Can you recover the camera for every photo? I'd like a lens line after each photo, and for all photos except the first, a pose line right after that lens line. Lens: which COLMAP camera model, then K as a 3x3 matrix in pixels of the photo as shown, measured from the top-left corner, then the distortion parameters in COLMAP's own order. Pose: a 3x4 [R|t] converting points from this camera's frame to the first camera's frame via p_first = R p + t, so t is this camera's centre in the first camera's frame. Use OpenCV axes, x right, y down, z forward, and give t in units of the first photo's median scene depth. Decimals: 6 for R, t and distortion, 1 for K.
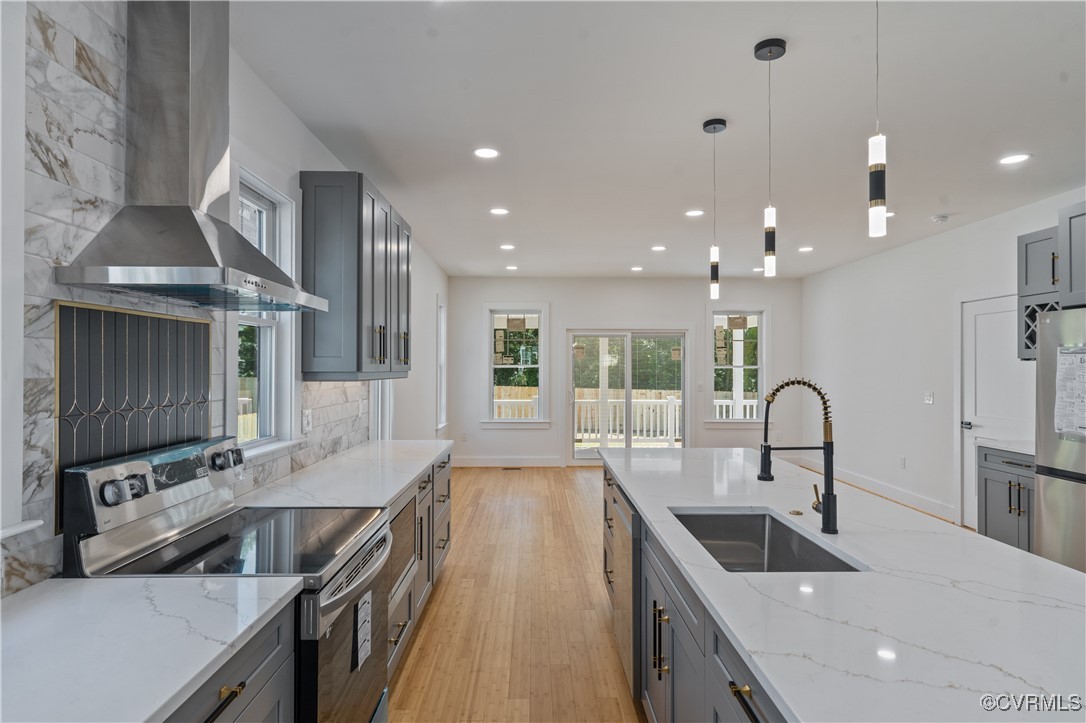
lens RADIAL K [[597.0, 0, 549.2], [0, 597.0, 365.1], [0, 0, 1]] dist [-0.002916, 0.001053]
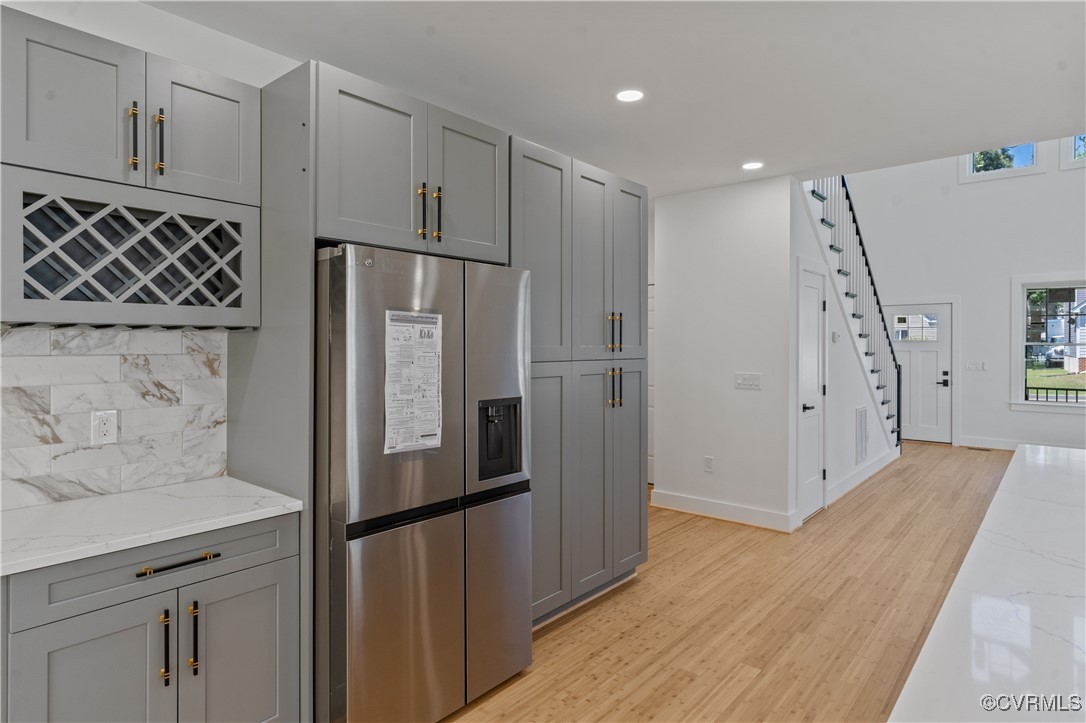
lens RADIAL K [[597.0, 0, 545.1], [0, 597.0, 348.4], [0, 0, 1]] dist [-0.002916, 0.001053]
pose [[-0.740400, -0.003038, 0.672160, 0.365242], [-0.002828, 0.999995, 0.001405, 0.007085], [-0.672161, -0.000860, -0.740405, 1.454824]]
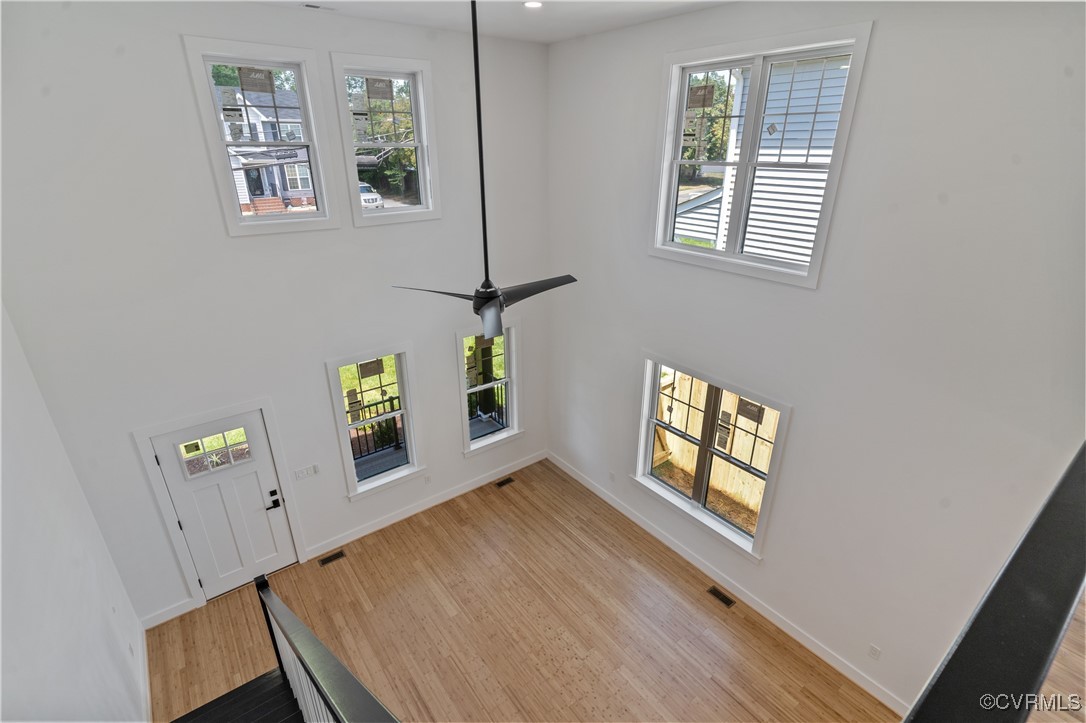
lens RADIAL K [[517.6, 0, 545.6], [0, 517.6, 362.6], [0, 0, 1]] dist [0.004977, 0.001026]
pose [[-0.806668, 0.229657, -0.544560, 0.945399], [-0.001297, 0.920722, 0.390217, -0.961970], [0.591004, 0.315482, -0.742419, -0.058279]]
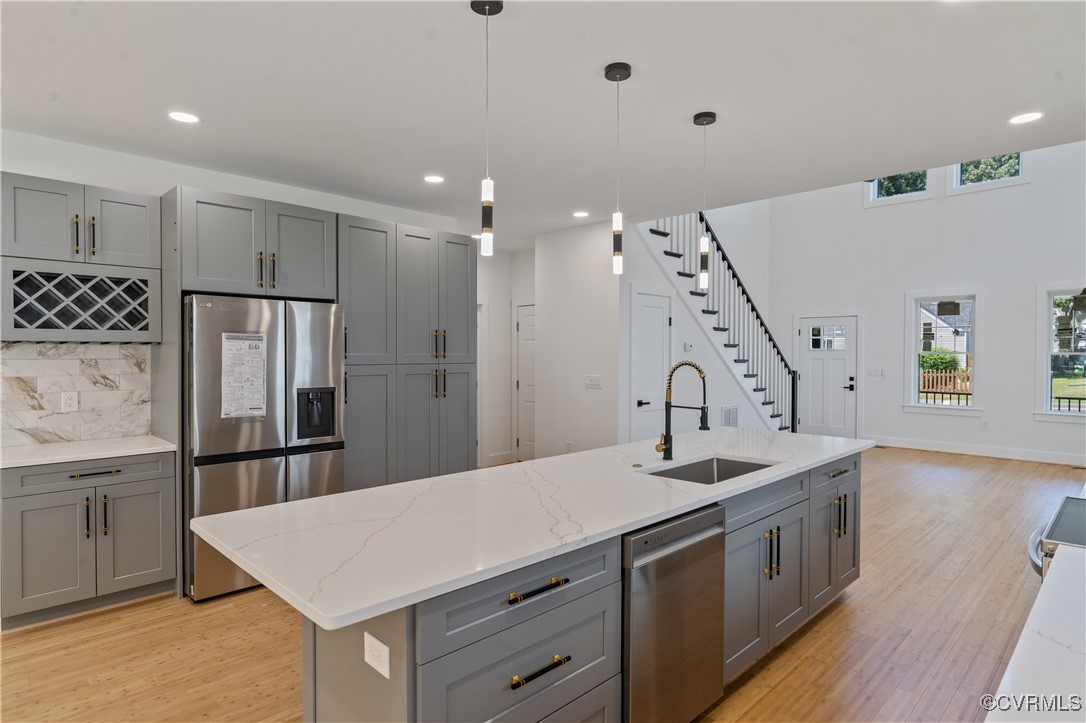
lens RADIAL K [[597.0, 0, 544.4], [0, 597.0, 363.4], [0, 0, 1]] dist [-0.002916, 0.001053]
pose [[-0.687550, -0.014247, 0.725997, -0.270899], [-0.004973, 0.999876, 0.014912, 0.003875], [-0.726120, 0.006643, -0.687536, 1.414614]]
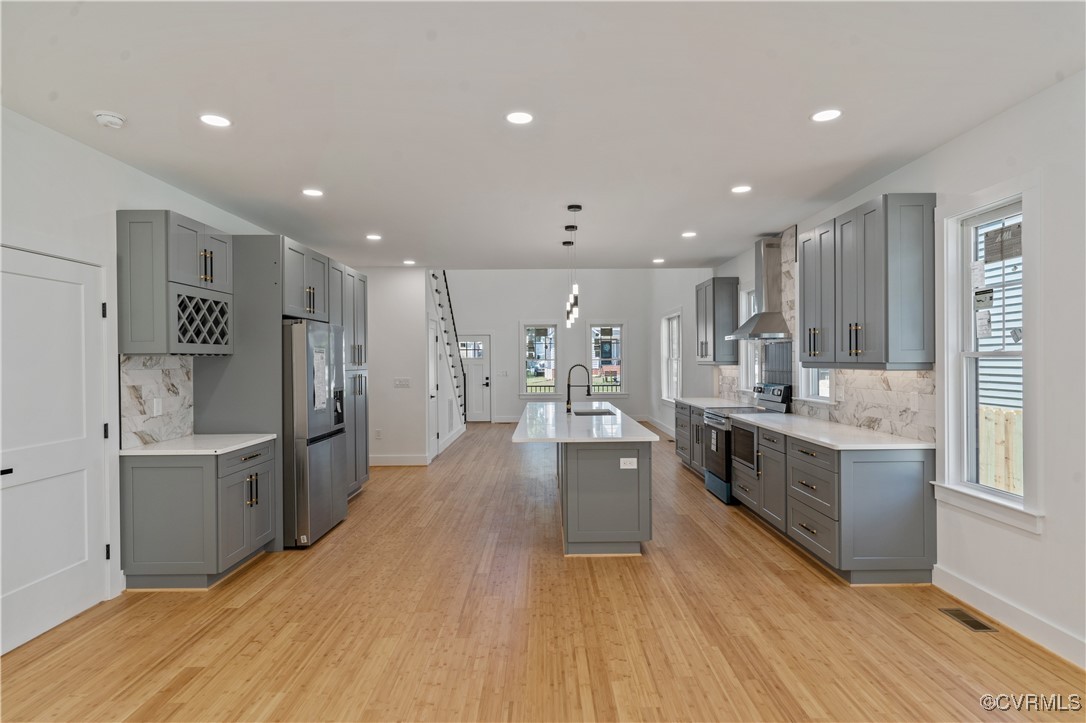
lens RADIAL K [[597.0, 0, 541.7], [0, 597.0, 371.0], [0, 0, 1]] dist [-0.002916, 0.001053]
pose [[-0.999614, 0.006518, 0.027014, 0.323054], [0.006875, 0.999890, 0.013150, 0.010160], [-0.026925, 0.013331, -0.999549, 2.567385]]
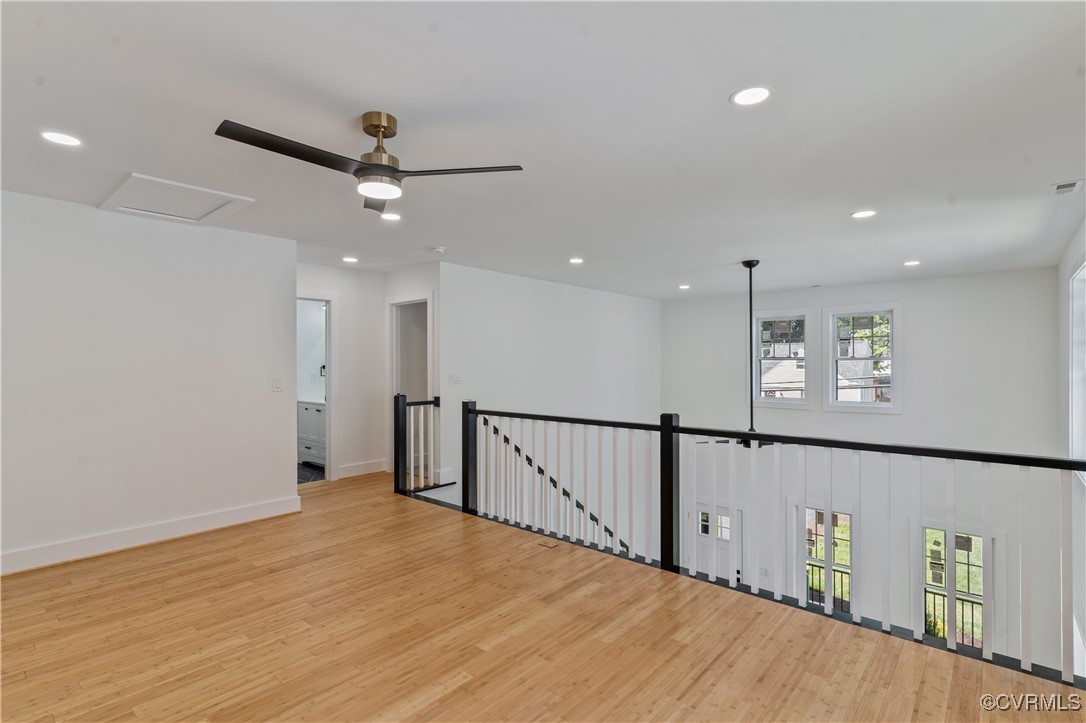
lens RADIAL K [[517.6, 0, 544.2], [0, 517.6, 363.1], [0, 0, 1]] dist [0.004977, 0.001026]
pose [[-0.733078, 0.004301, 0.680131, -0.235052], [0.001508, 0.999988, -0.004697, -0.929558], [-0.680142, -0.002418, -0.733076, 0.849210]]
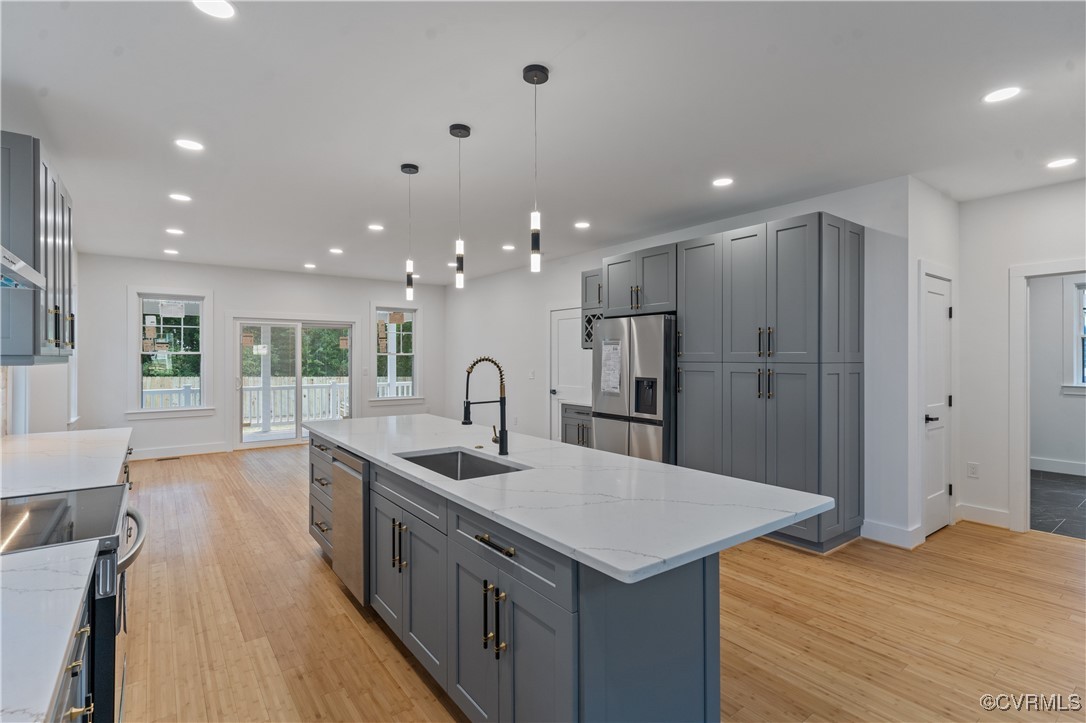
lens RADIAL K [[517.6, 0, 545.9], [0, 517.6, 356.1], [0, 0, 1]] dist [0.004977, 0.001026]
pose [[0.813320, -0.000931, 0.581816, -0.144648], [-0.000718, 0.999996, 0.002603, 0.010104], [-0.581816, -0.002535, 0.813316, -0.109915]]
